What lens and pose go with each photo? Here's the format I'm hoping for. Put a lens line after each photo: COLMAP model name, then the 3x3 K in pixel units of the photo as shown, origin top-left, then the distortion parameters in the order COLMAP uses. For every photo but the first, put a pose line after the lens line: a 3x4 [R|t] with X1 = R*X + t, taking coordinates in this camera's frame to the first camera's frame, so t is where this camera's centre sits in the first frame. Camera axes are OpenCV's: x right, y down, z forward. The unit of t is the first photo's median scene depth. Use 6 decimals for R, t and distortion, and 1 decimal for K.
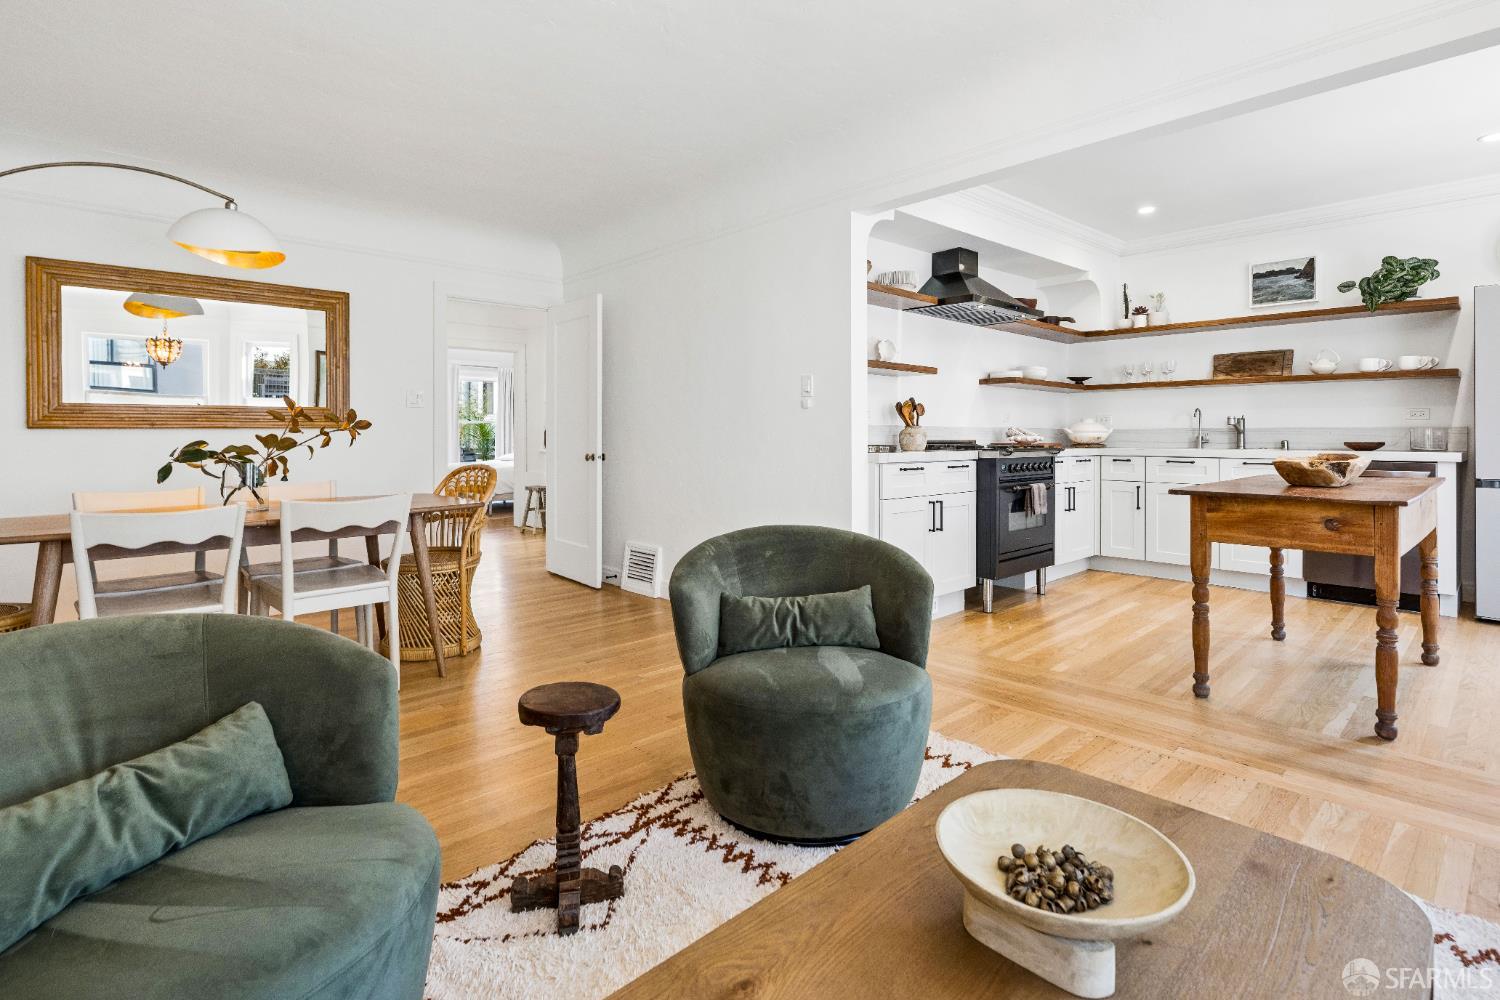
lens RADIAL K [[727.2, 0, 749.7], [0, 727.2, 433.4], [0, 0, 1]] dist [0.006602, -0.003360]
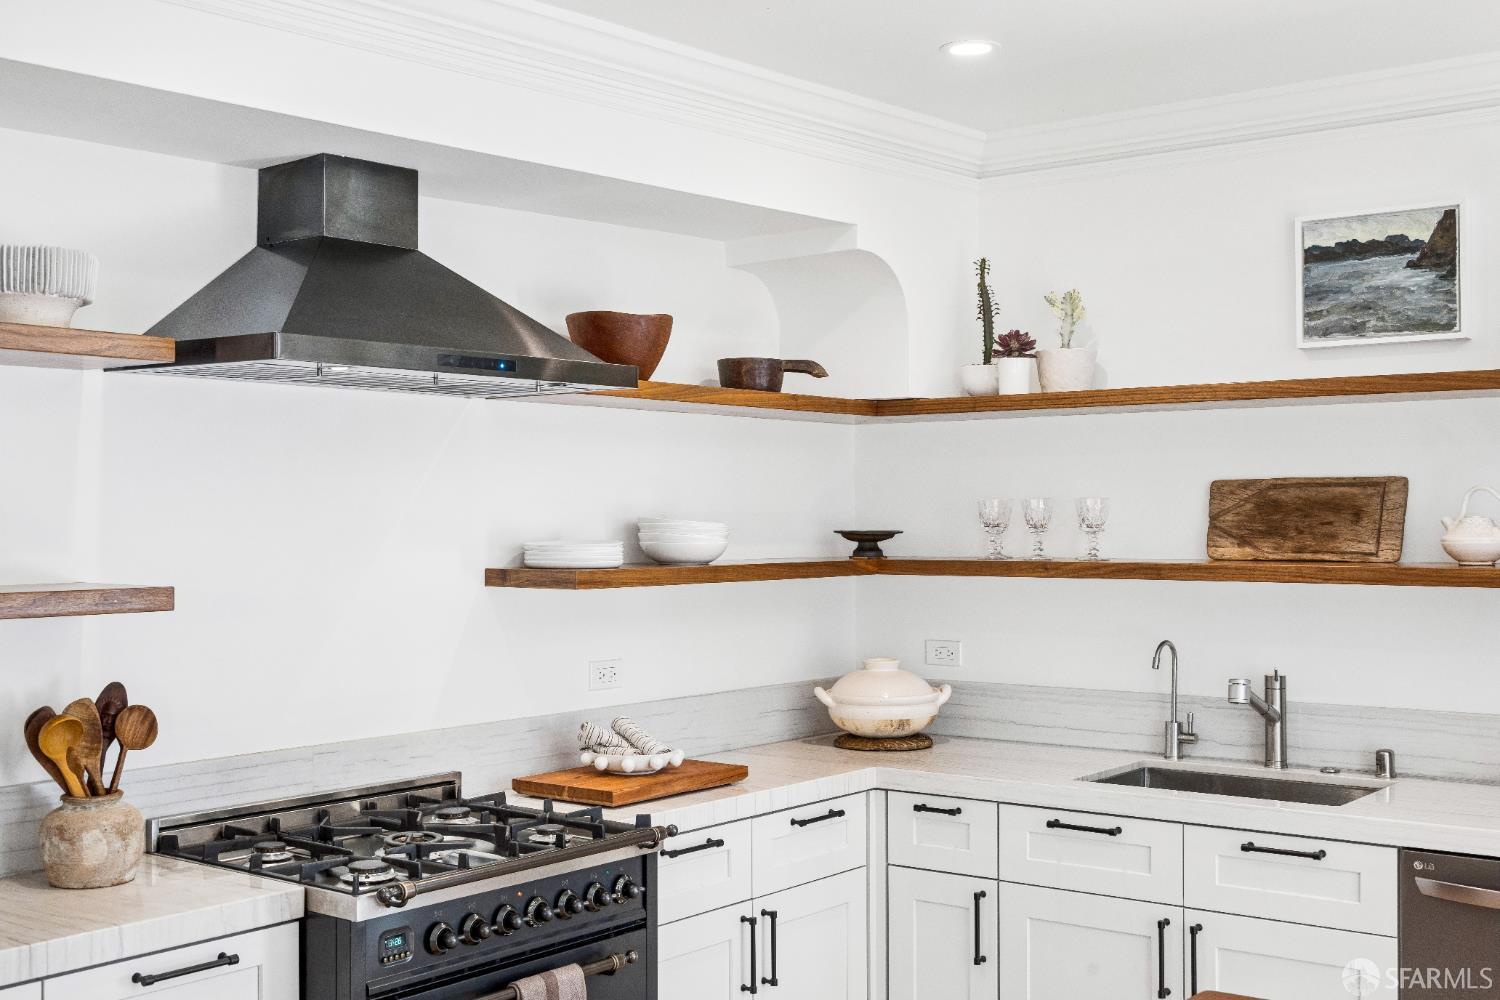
lens RADIAL K [[1702.2, 0, 726.4], [0, 1702.2, 507.9], [0, 0, 1]] dist [-0.008323, 0.000000]
pose [[0.988439, -0.005074, 0.151537, 0.339519], [0.005691, 0.999977, -0.003637, -0.107754], [-0.151515, 0.004457, 0.988445, 0.291947]]
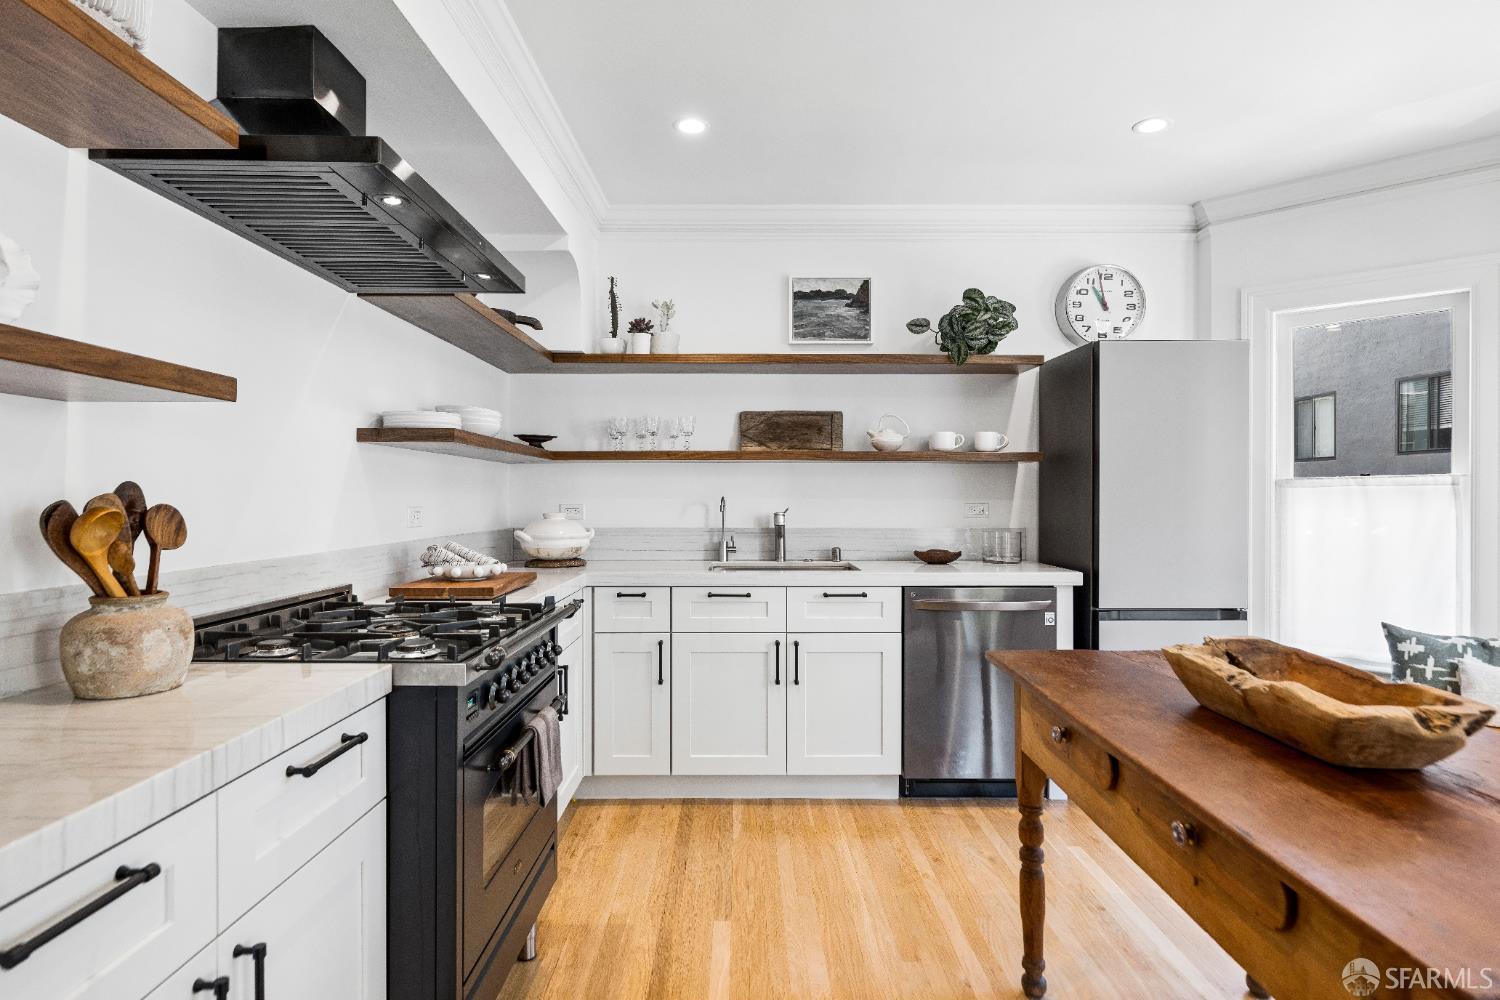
lens RADIAL K [[804.2, 0, 751.9], [0, 804.2, 497.3], [0, 0, 1]] dist [-0.000712, -0.003638]
pose [[0.680336, -0.002934, 0.732894, 0.153779], [-0.001346, 0.999985, 0.005252, -0.043047], [-0.732899, -0.004560, 0.680322, 0.597099]]
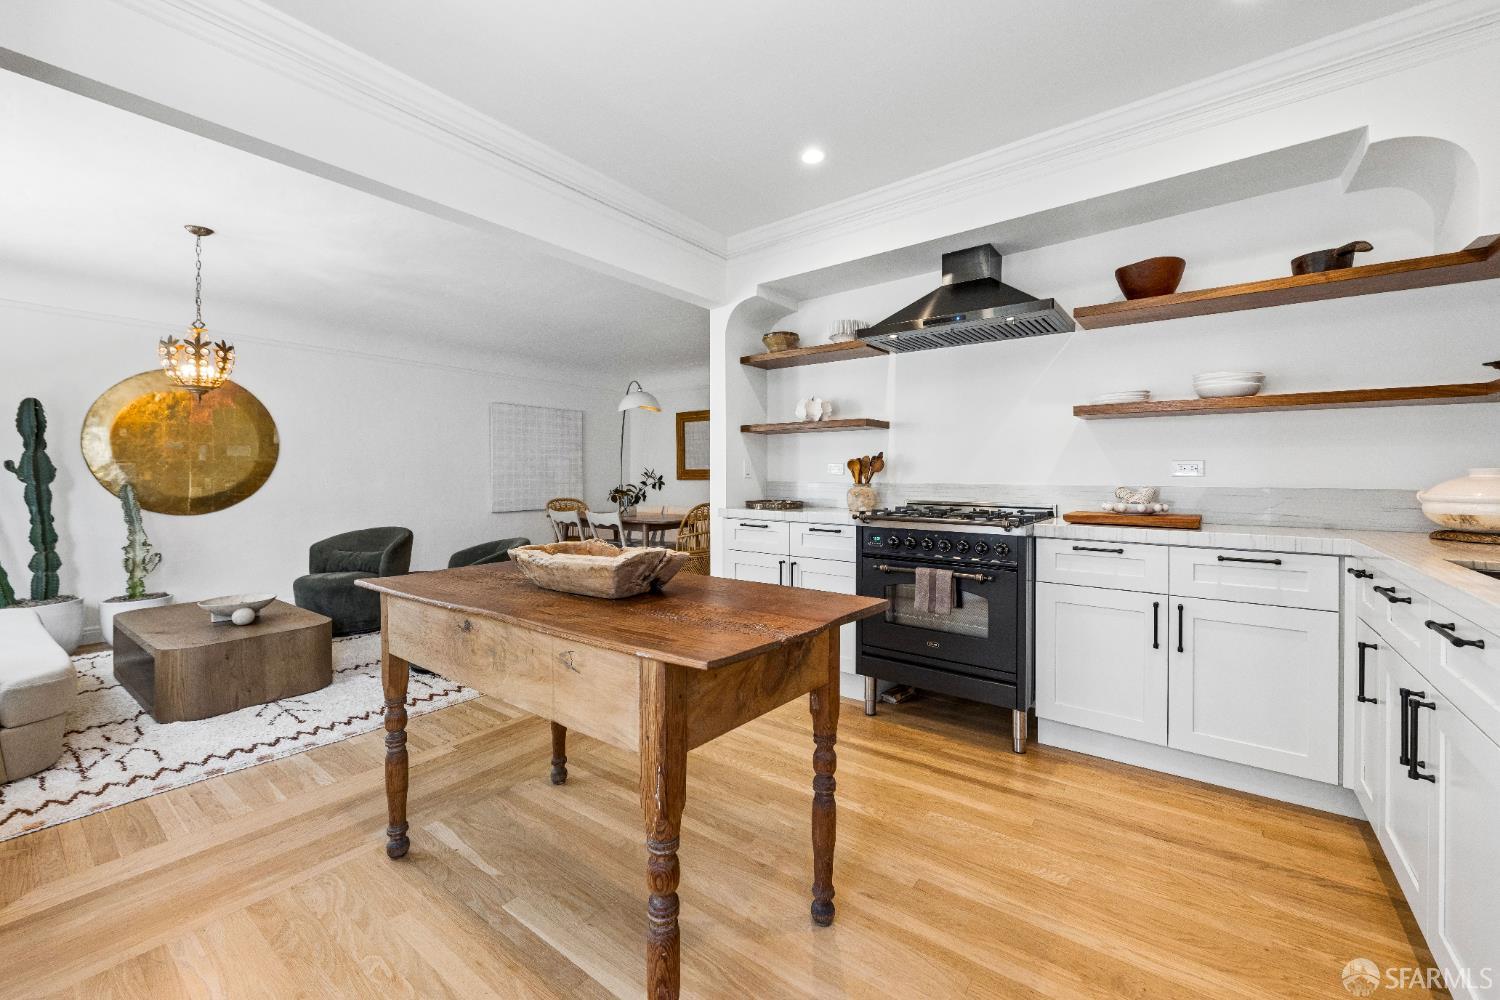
lens RADIAL K [[611.3, 0, 757.9], [0, 611.3, 470.6], [0, 0, 1]] dist [-0.001645, 0.000425]
pose [[0.169091, -0.003314, -0.985595, 0.885680], [0.002773, 0.999992, -0.002887, -0.023653], [0.985597, -0.002245, 0.169099, 0.685249]]
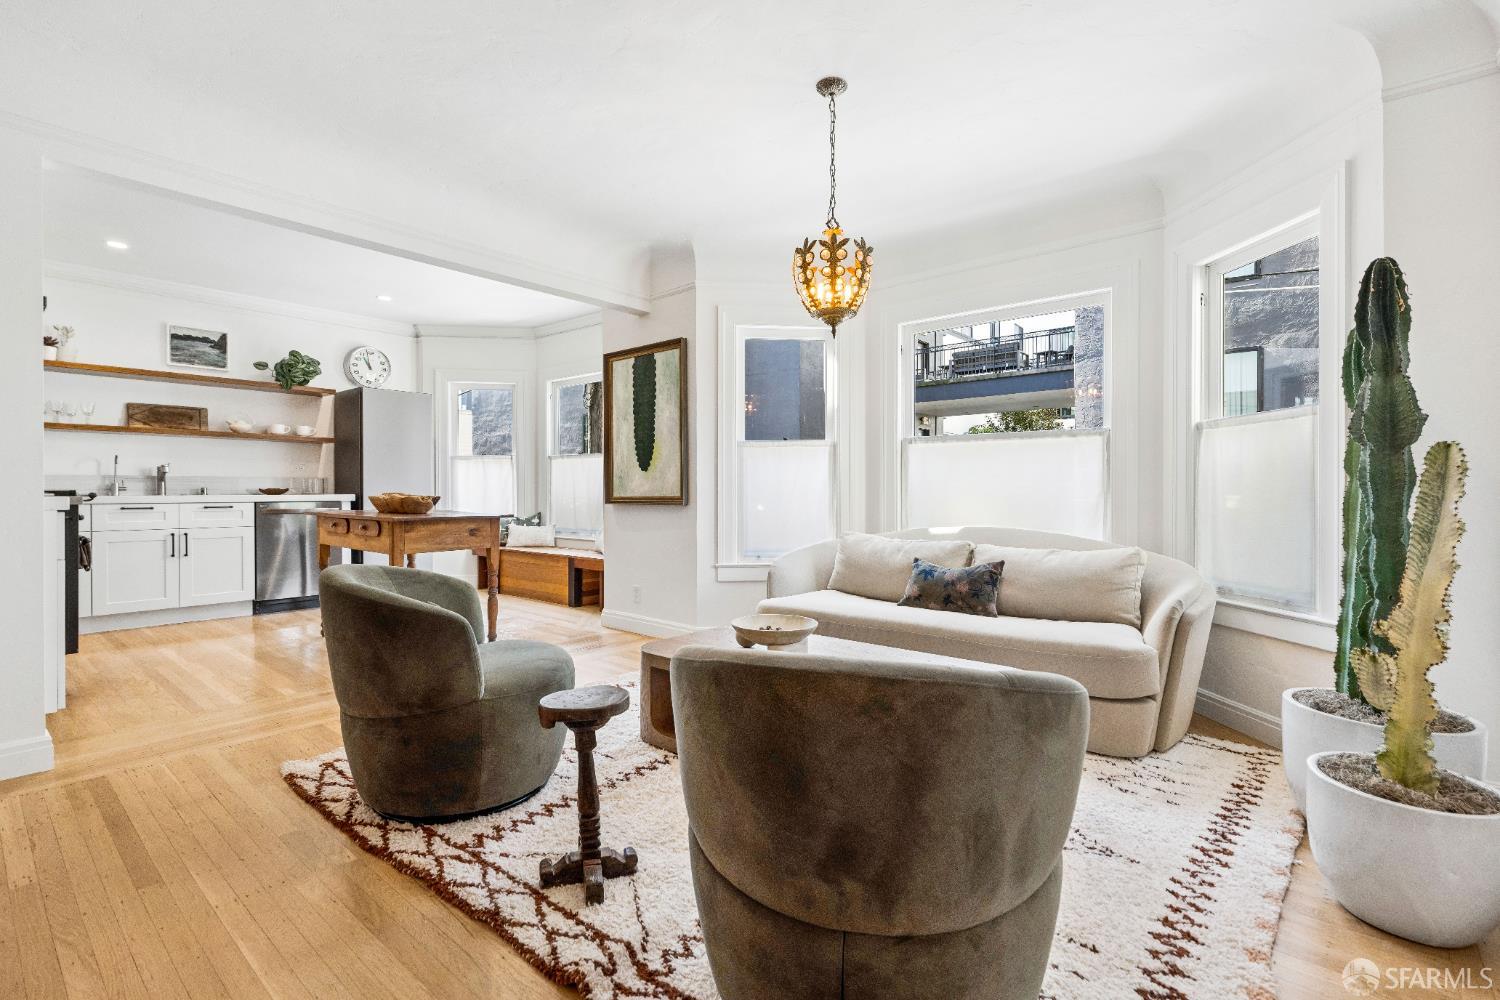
lens RADIAL K [[671.7, 0, 744.0], [0, 671.7, 496.7], [0, 0, 1]] dist [-0.003368, -0.000383]
pose [[-0.115806, -0.009895, 0.993223, -0.440592], [-0.000015, 0.999950, 0.009960, 0.015055], [-0.993272, 0.001139, -0.115800, 0.299420]]
